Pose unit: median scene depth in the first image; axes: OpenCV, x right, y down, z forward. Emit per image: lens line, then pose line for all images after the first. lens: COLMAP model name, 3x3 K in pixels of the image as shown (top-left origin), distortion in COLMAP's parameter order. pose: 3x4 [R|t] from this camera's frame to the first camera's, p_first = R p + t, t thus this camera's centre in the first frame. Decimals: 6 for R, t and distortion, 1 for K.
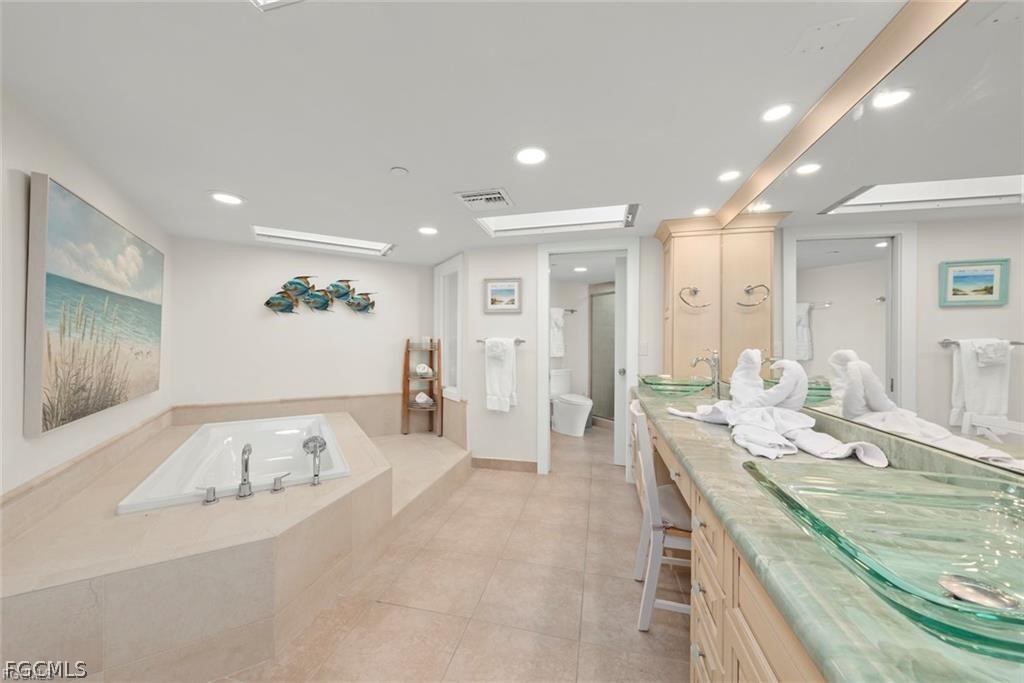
lens RADIAL K [[362.5, 0, 512.0], [0, 362.5, 341.5], [0, 0, 1]] dist [0.000217, 0.000064]
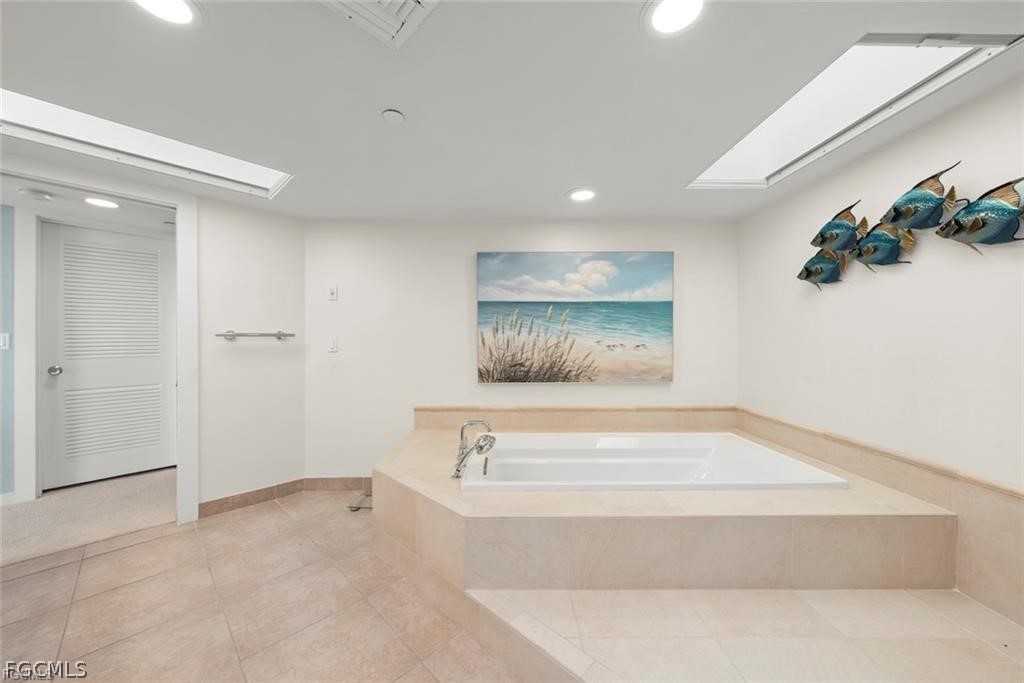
lens RADIAL K [[362.5, 0, 512.0], [0, 362.5, 341.5], [0, 0, 1]] dist [0.000217, 0.000064]
pose [[-0.509805, 0.002471, -0.860286, 0.222247], [0.002959, 0.999995, 0.001119, 0.018049], [0.860285, -0.001975, -0.509810, 1.536229]]
